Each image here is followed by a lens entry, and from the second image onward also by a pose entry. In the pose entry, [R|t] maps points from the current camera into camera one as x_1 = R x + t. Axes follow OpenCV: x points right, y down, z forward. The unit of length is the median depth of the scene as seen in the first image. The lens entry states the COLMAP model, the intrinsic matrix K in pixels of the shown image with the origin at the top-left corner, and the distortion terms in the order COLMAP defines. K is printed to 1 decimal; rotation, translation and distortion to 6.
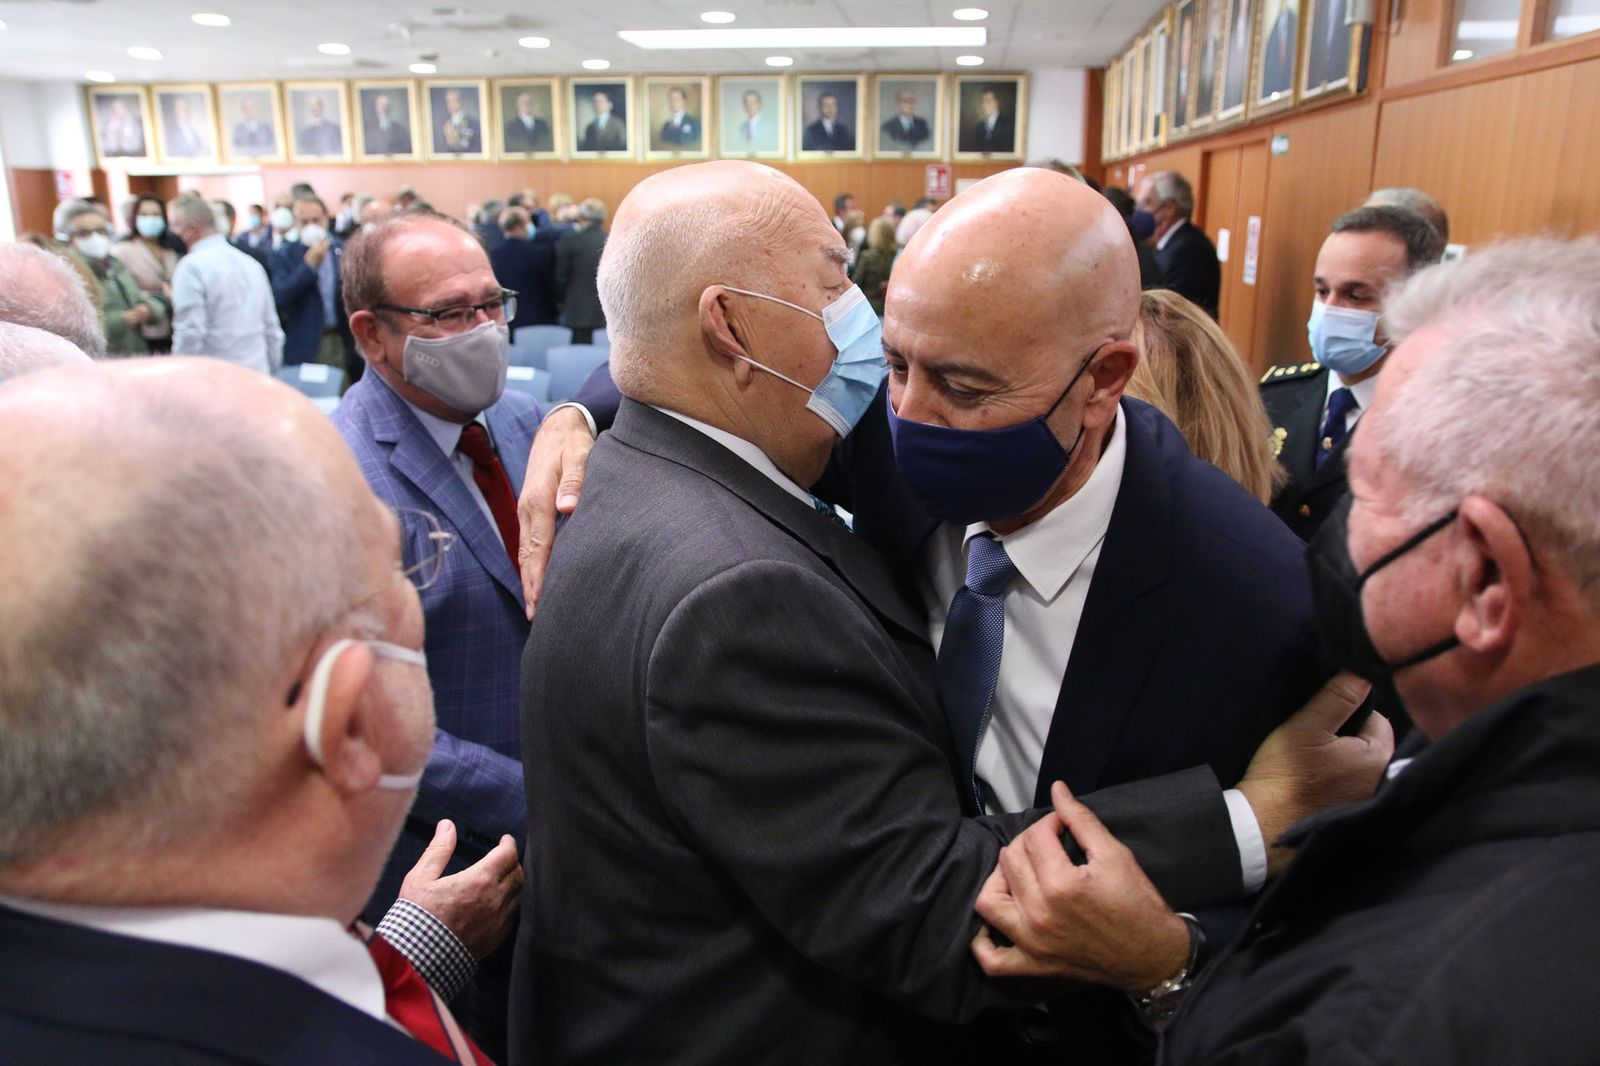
lens RADIAL K [[1257.4, 0, 812.7], [0, 1257.4, 534.8], [0, 0, 1]] dist [-0.125597, 0.099947]
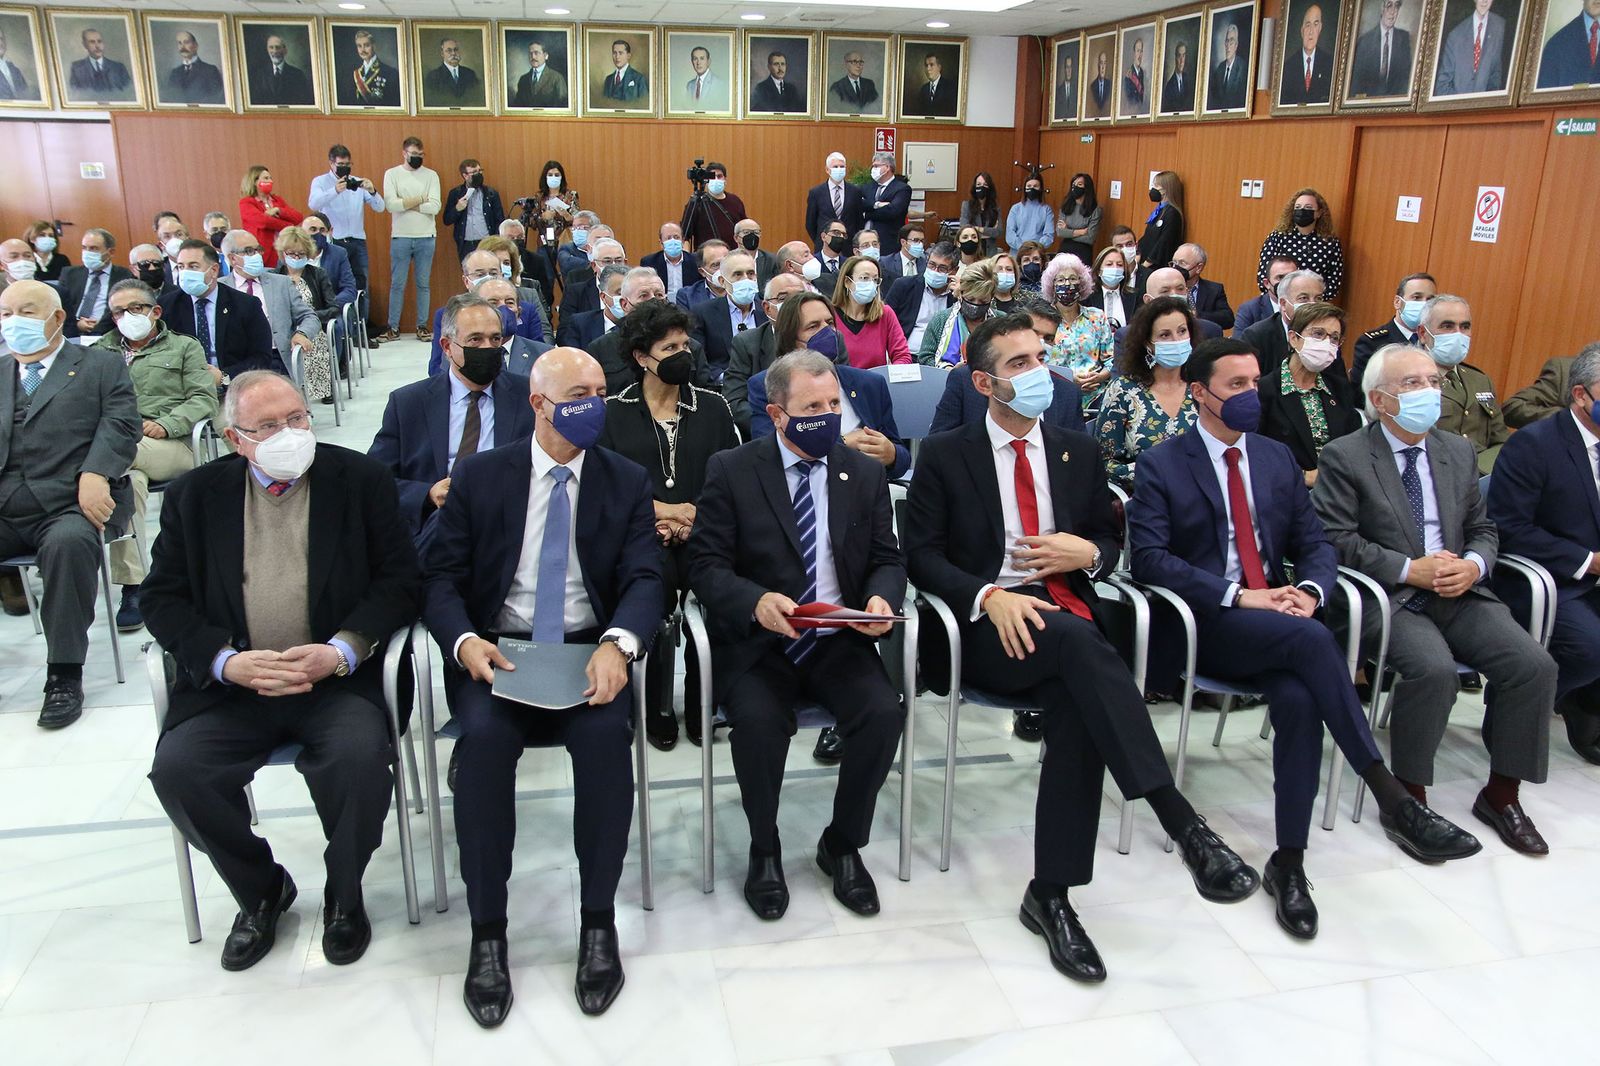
lens RADIAL K [[1257.4, 0, 807.9], [0, 1257.4, 545.4], [0, 0, 1]] dist [-0.125597, 0.099947]
pose [[0.939817, -0.091645, 0.329160, -0.321467], [0.079067, 0.995542, 0.051428, -0.012530], [-0.332405, -0.022307, 0.942873, 0.053092]]
